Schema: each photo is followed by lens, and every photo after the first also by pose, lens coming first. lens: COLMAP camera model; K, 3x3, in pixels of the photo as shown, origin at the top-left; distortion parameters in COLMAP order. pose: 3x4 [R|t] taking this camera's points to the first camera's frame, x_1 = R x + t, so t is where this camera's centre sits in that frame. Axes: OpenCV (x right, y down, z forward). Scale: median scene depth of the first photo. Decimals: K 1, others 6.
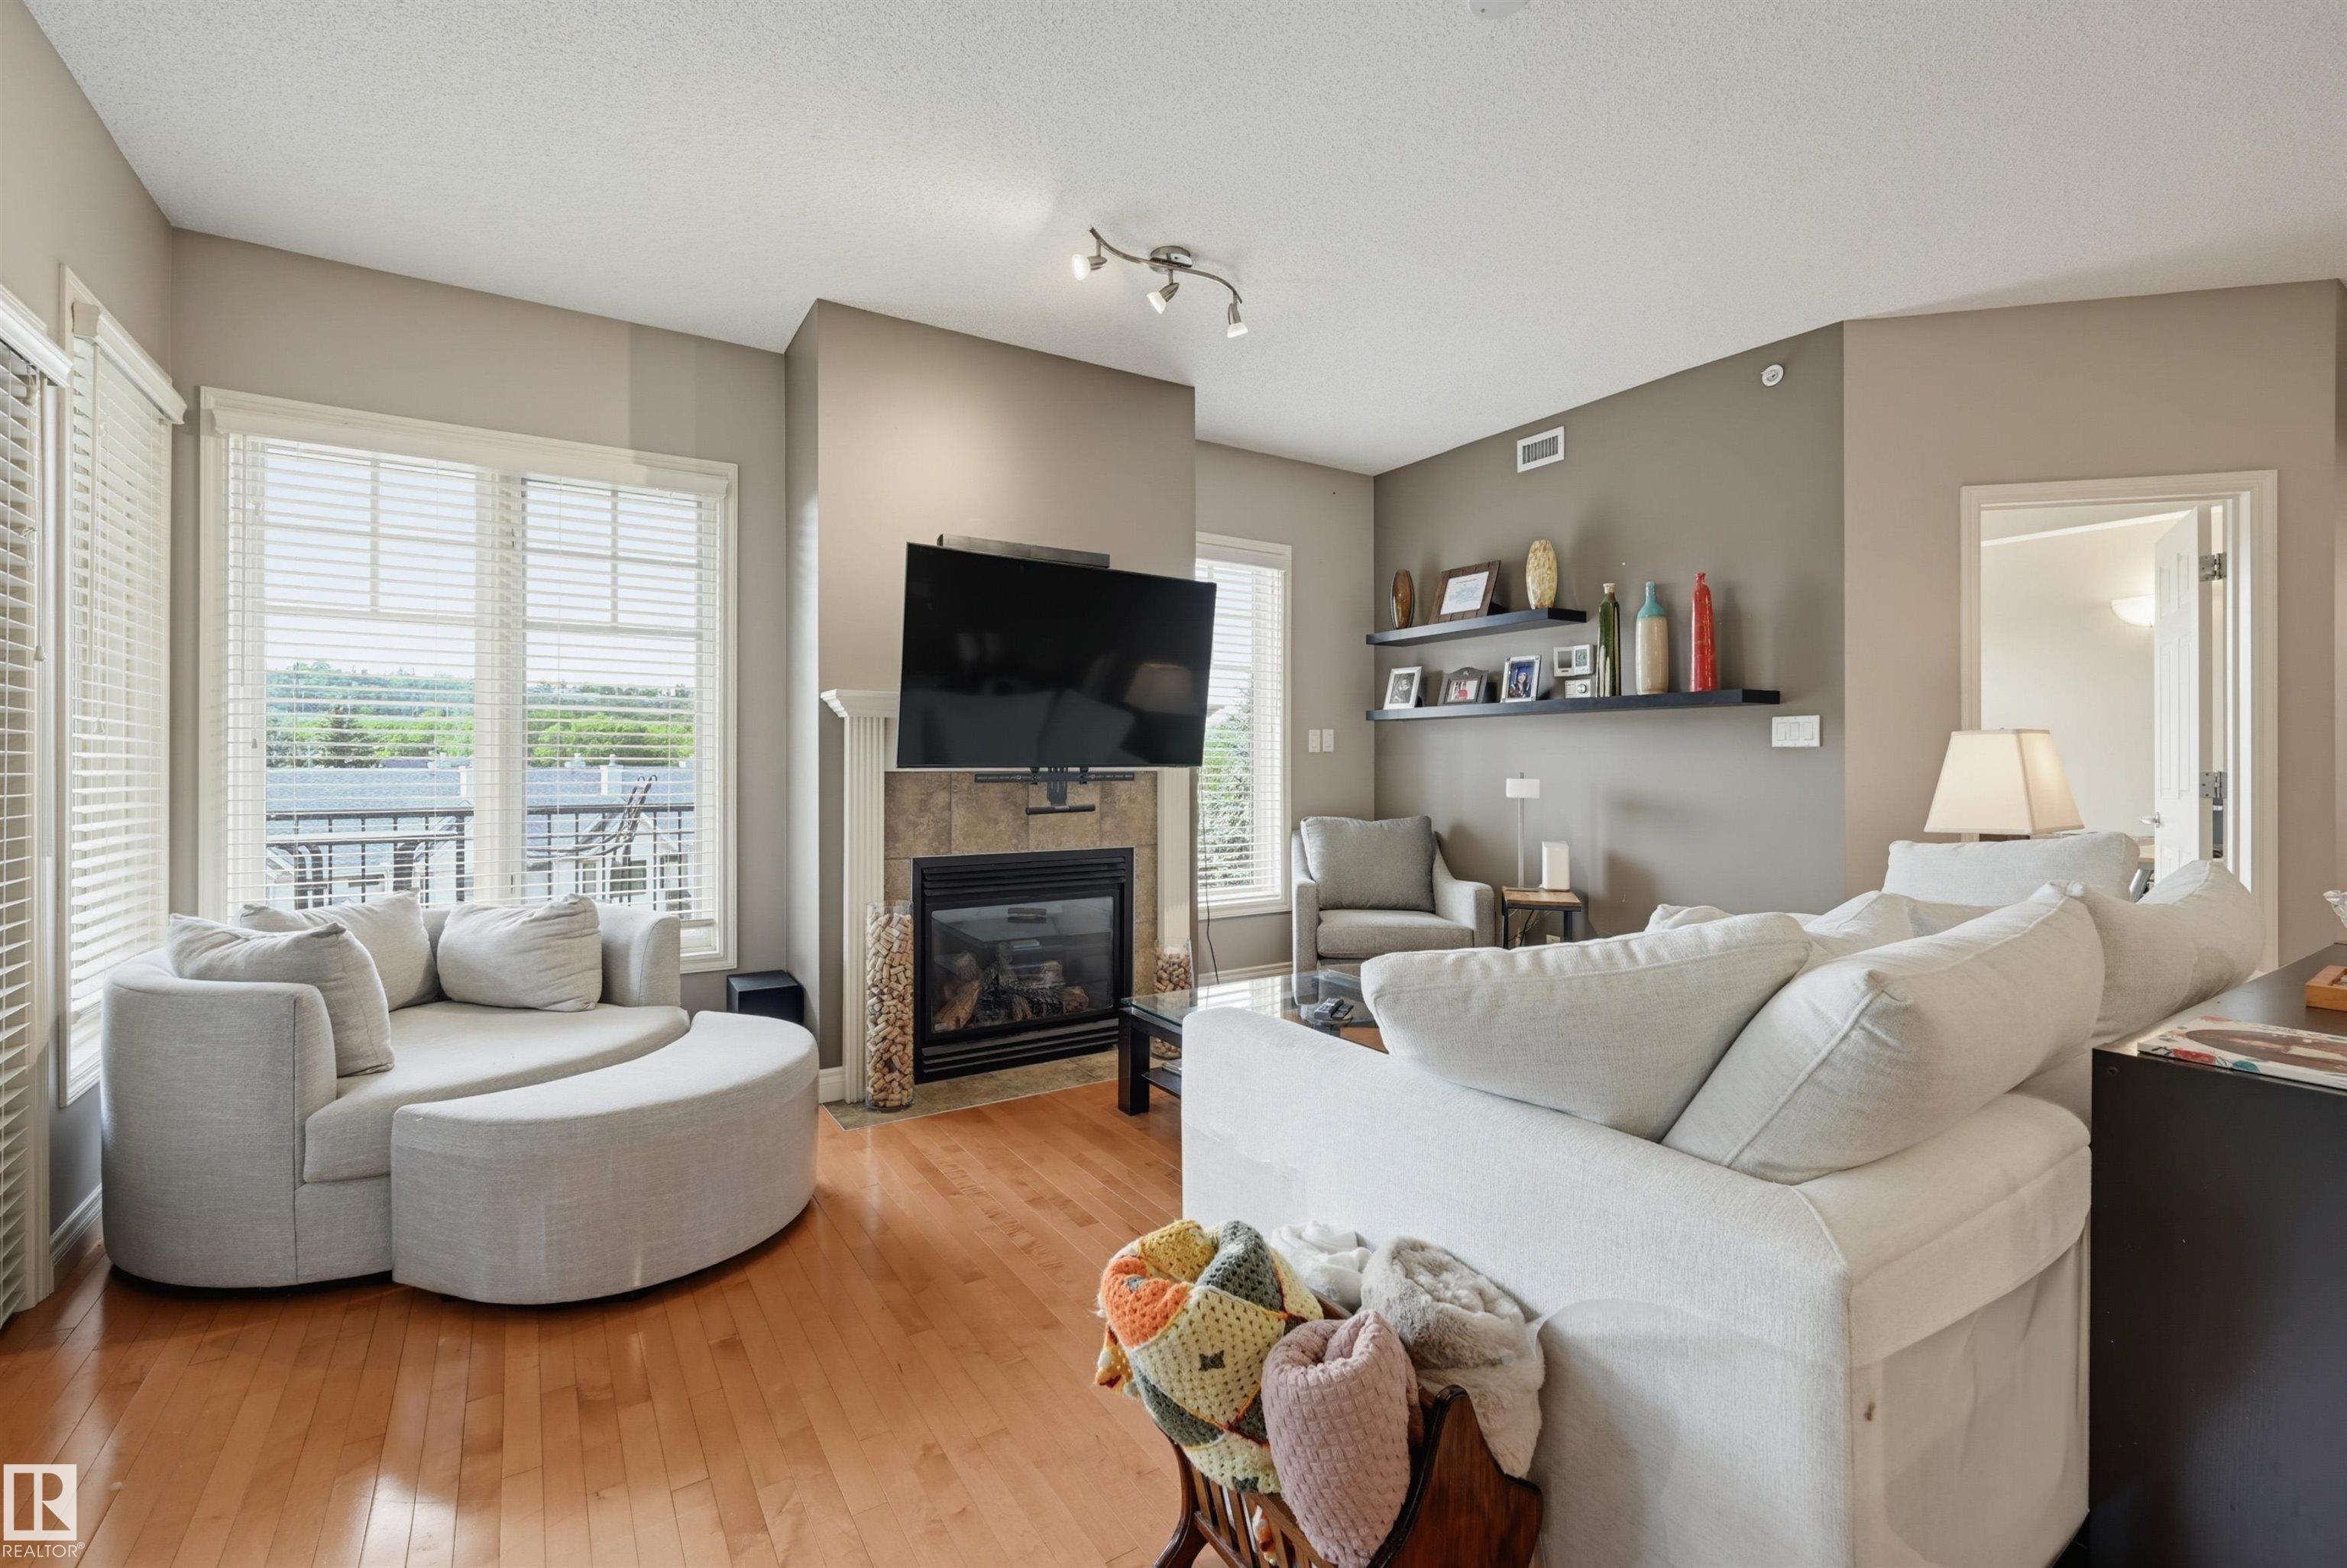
lens RADIAL K [[1006.1, 0, 1150.5], [0, 1006.1, 765.8], [0, 0, 1]] dist [-0.002739, 0.000654]
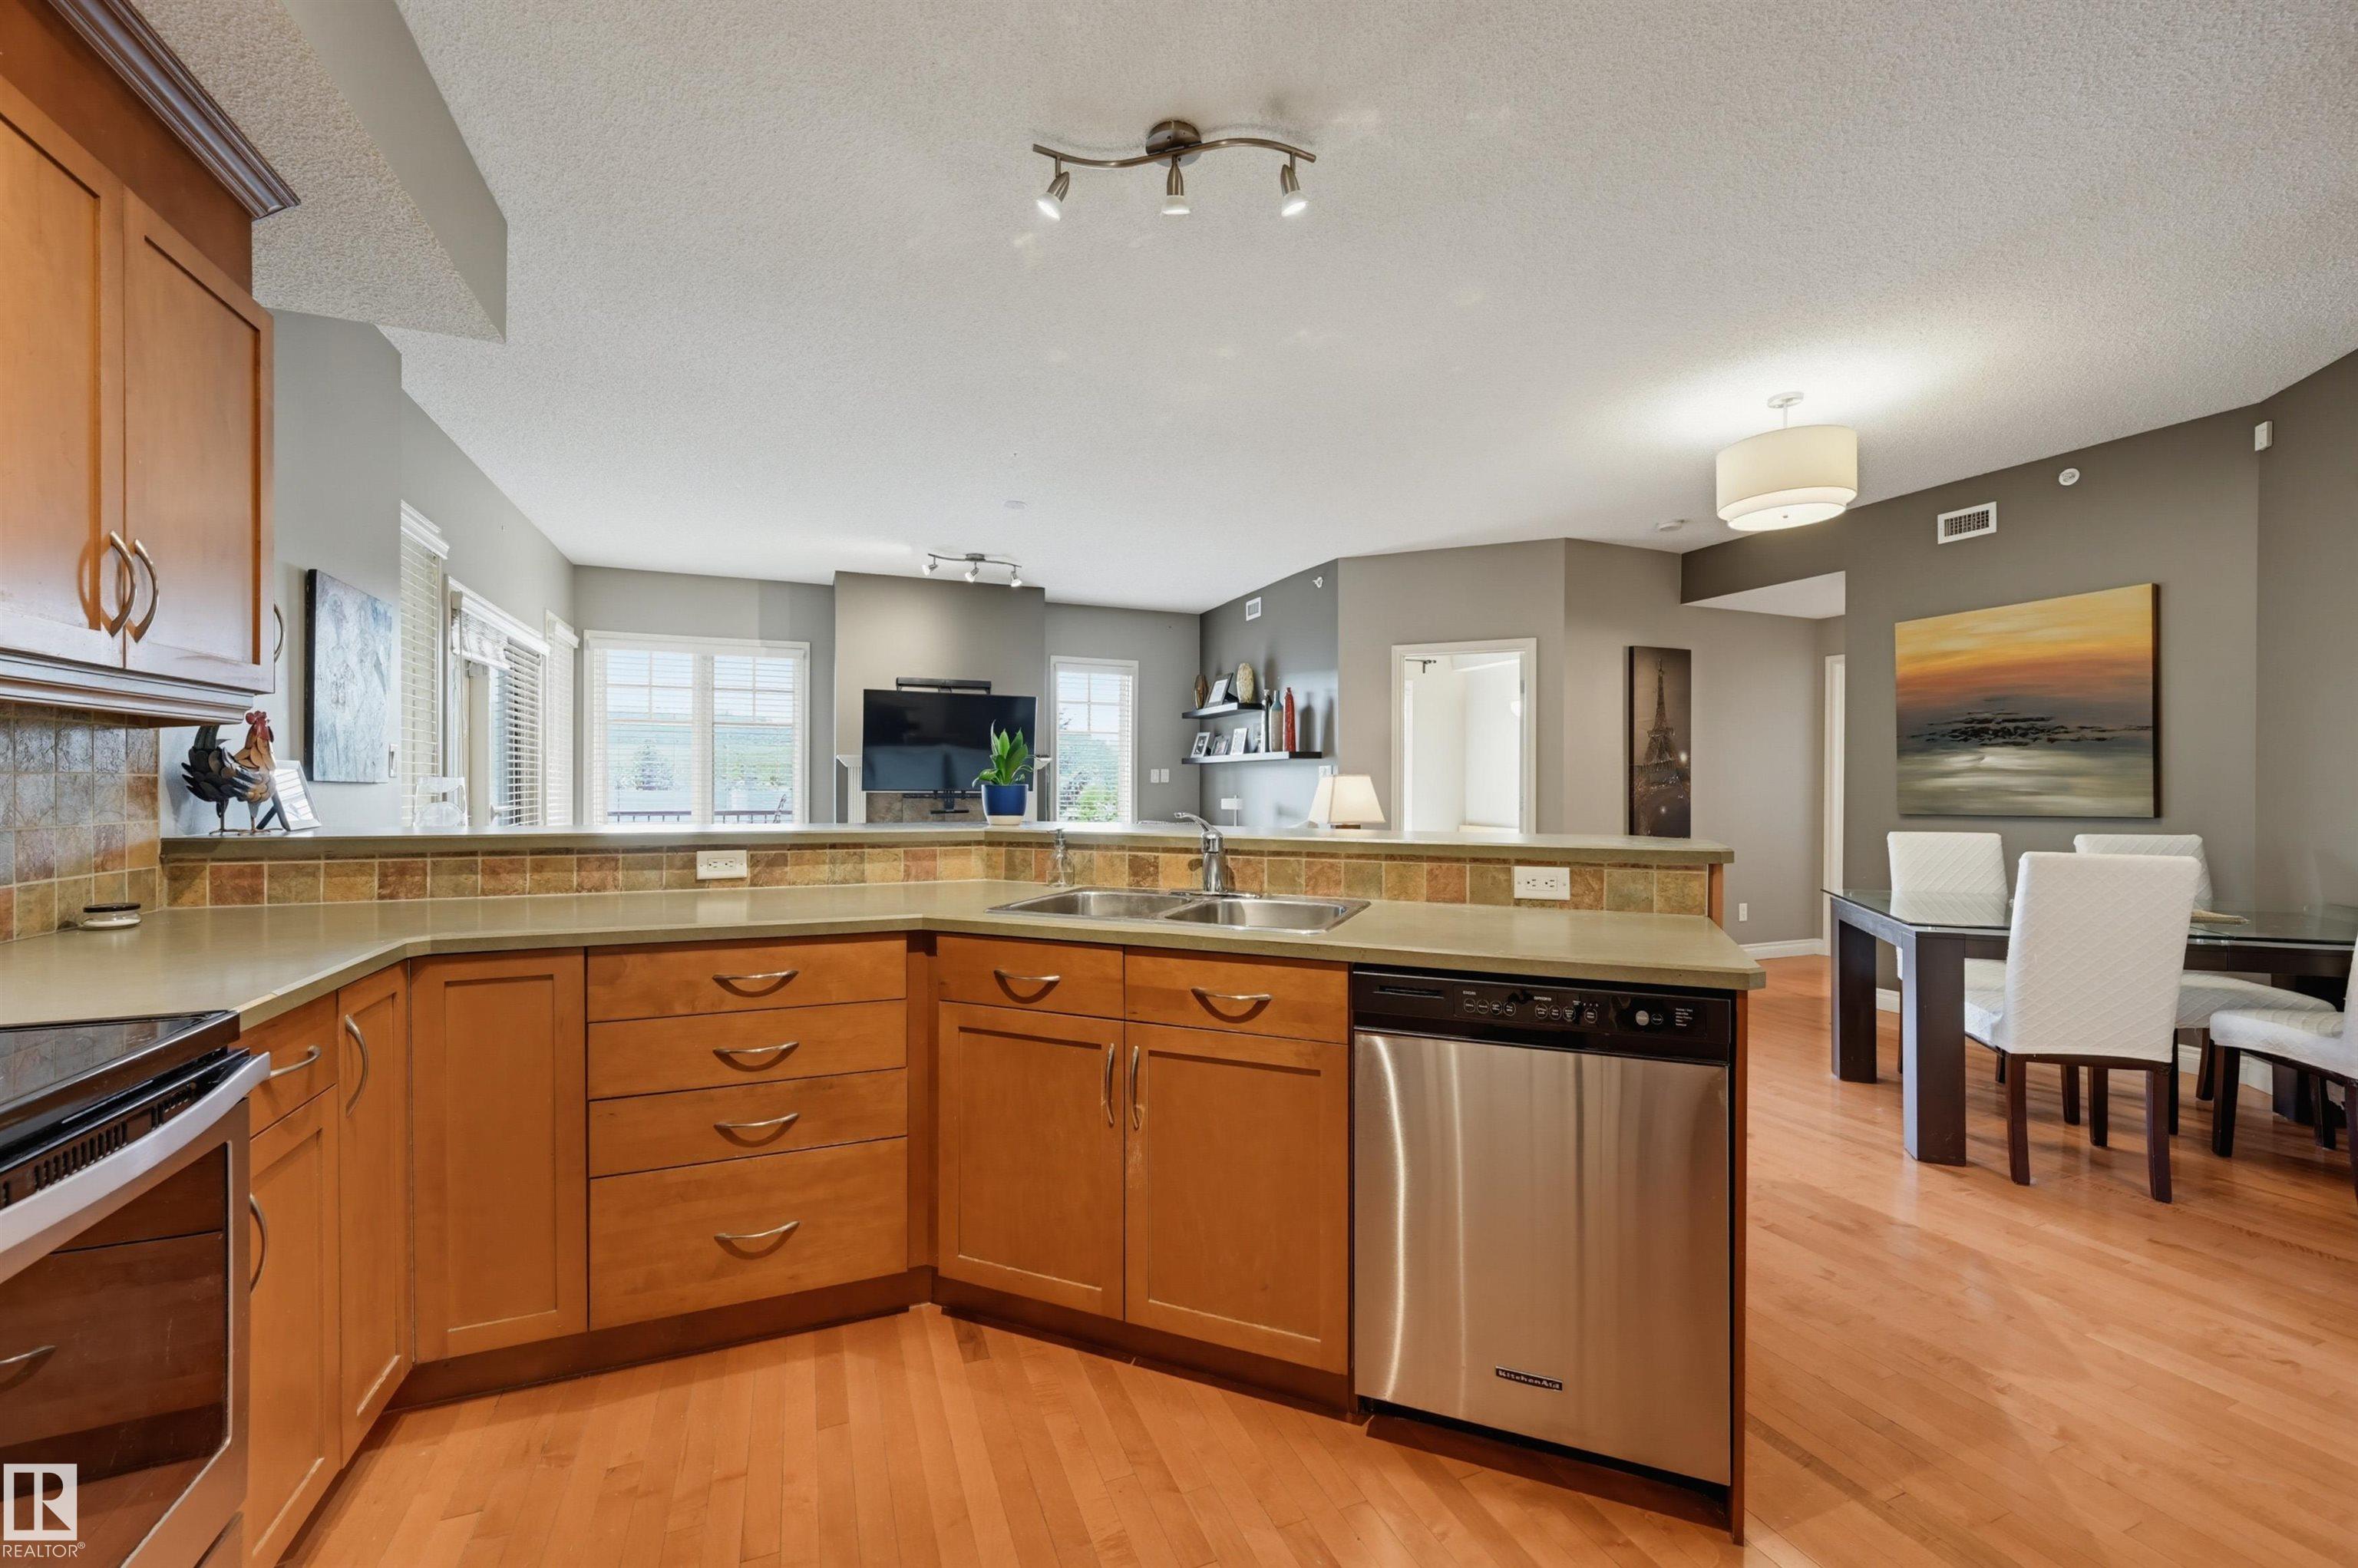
lens RADIAL K [[947.6, 0, 1171.2], [0, 947.6, 785.9], [0, 0, 1]] dist [0.000096, 0.000080]
pose [[0.984285, 0.003932, -0.176543, 0.670525], [-0.004478, 0.999986, -0.002697, -0.005912], [0.176530, 0.003445, 0.984289, -0.784847]]
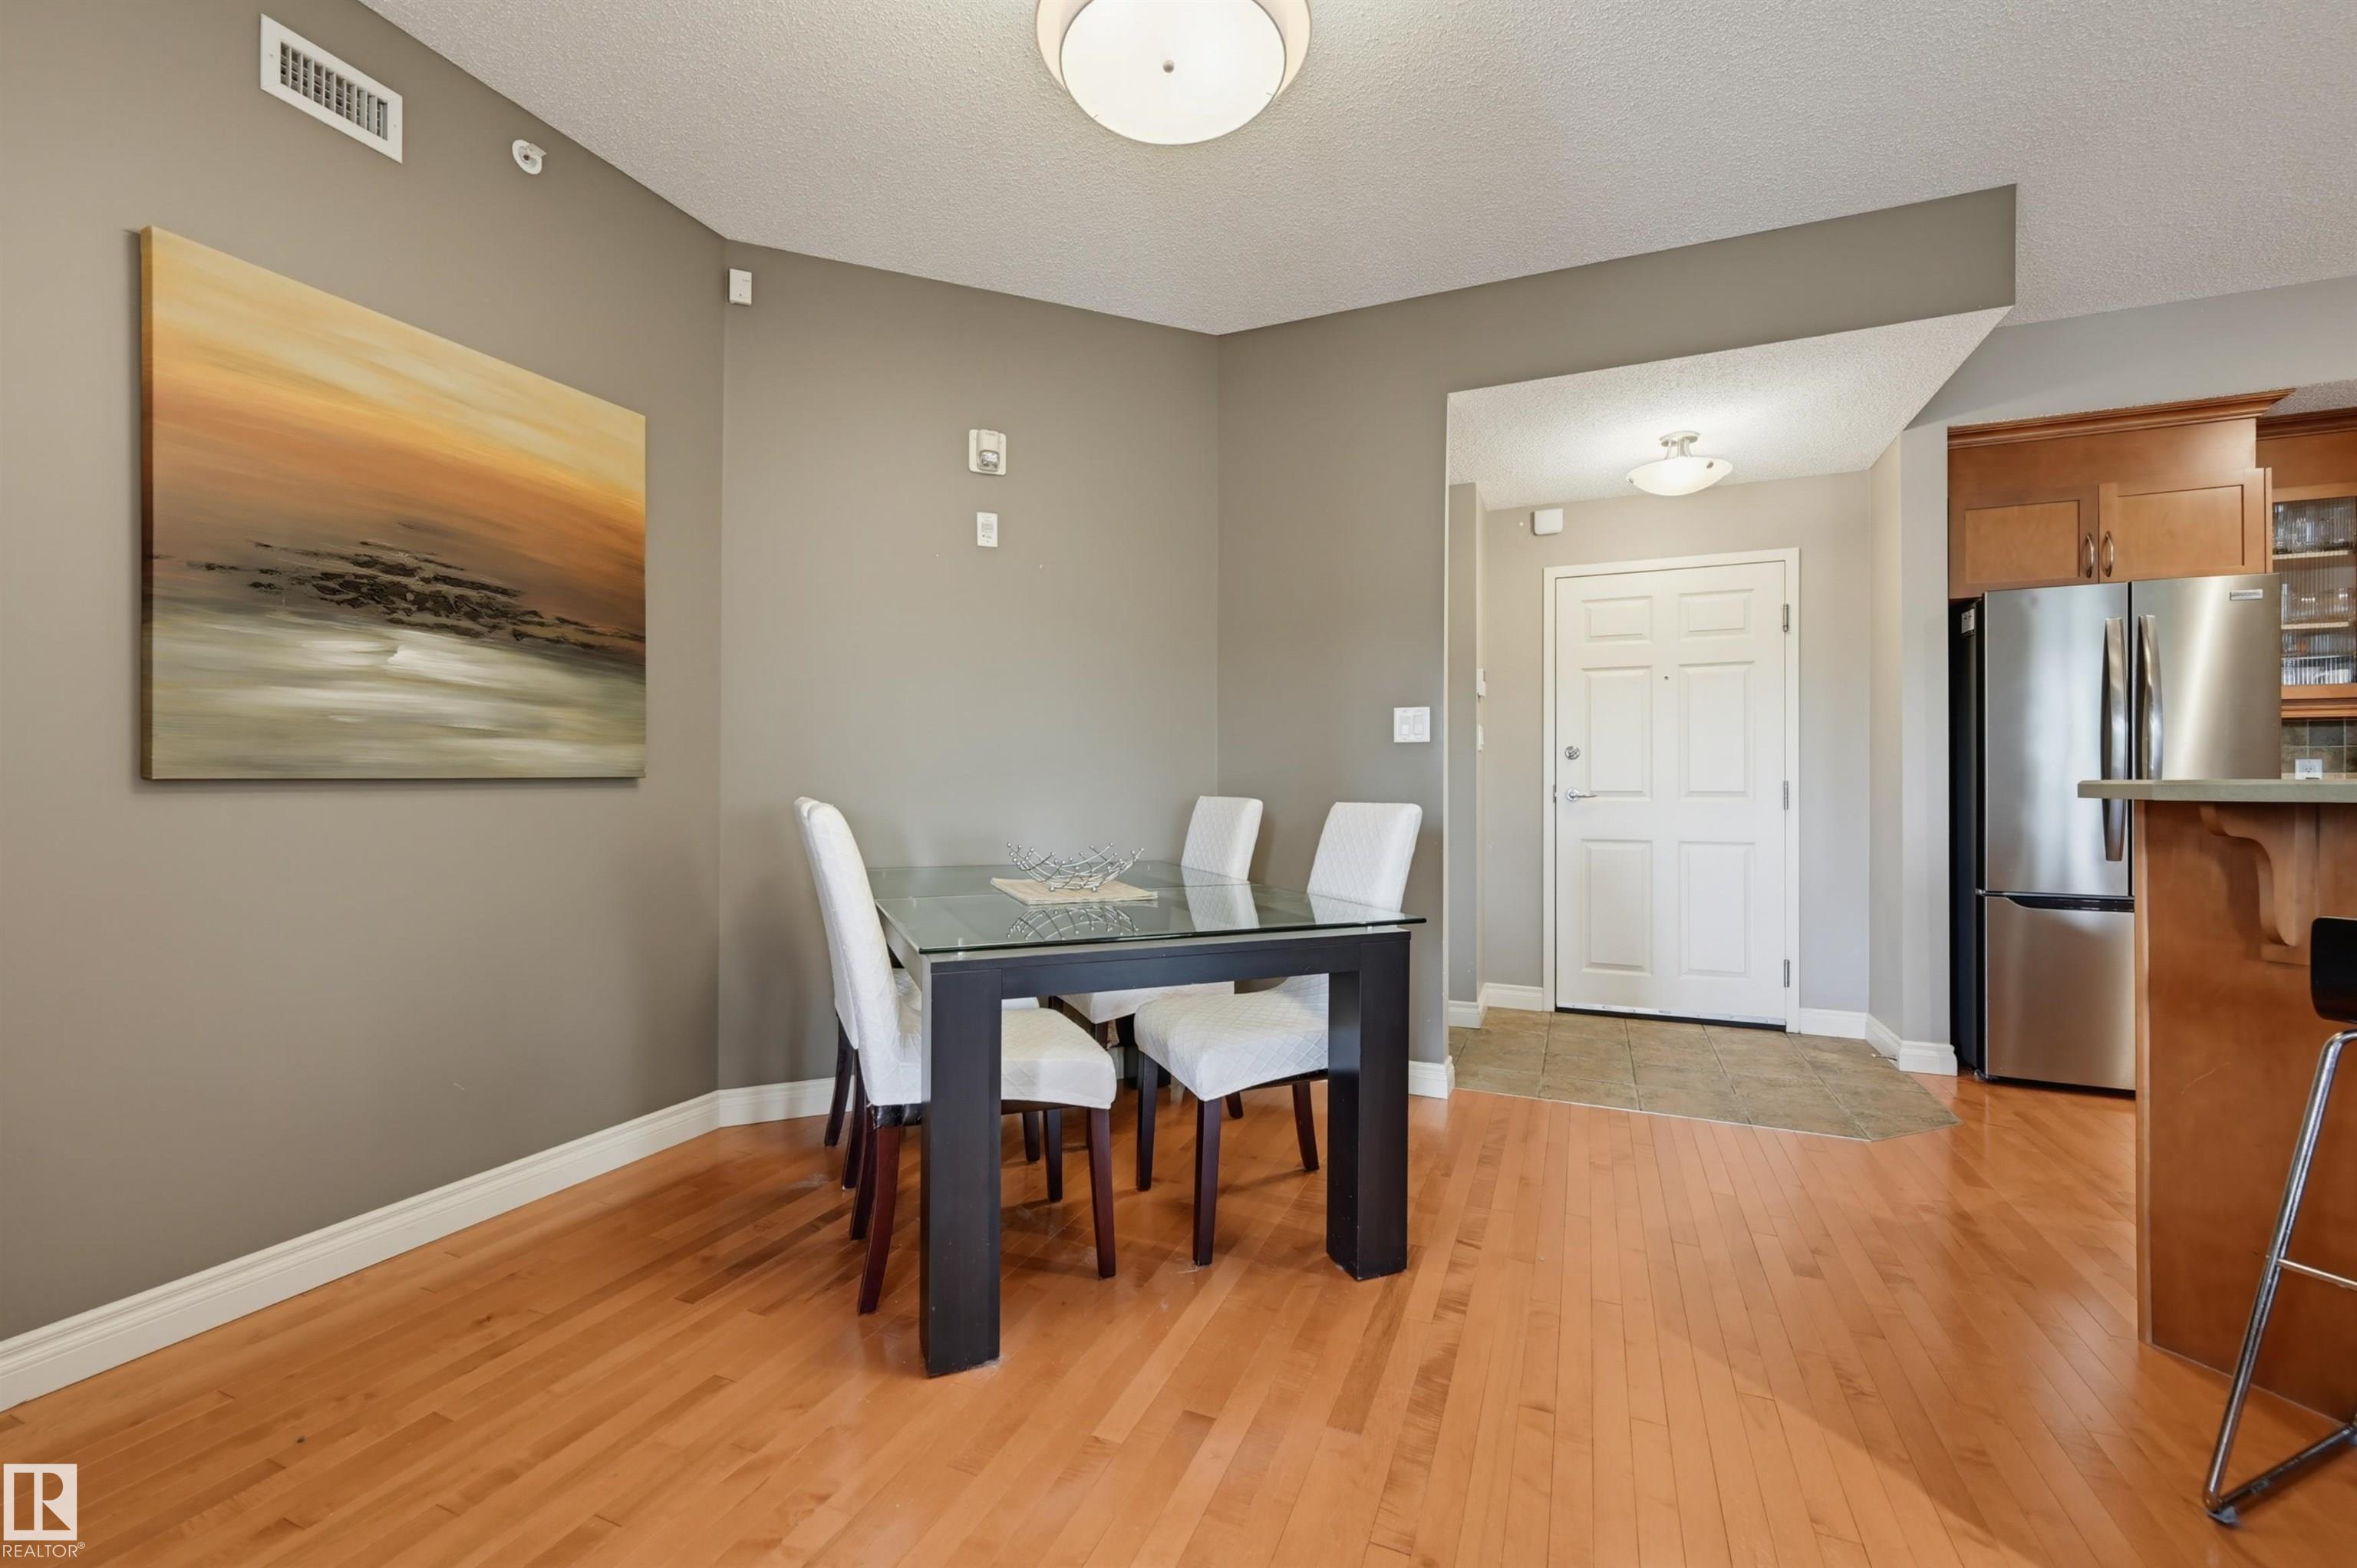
lens RADIAL K [[947.2, 0, 1161.7], [0, 947.2, 785.1], [0, 0, 1]] dist [0.000096, 0.000080]
pose [[-0.558448, -0.000618, 0.829539, 0.782986], [-0.000185, 1.000000, 0.000621, 0.028938], [-0.829540, 0.000194, -0.558448, 0.578771]]
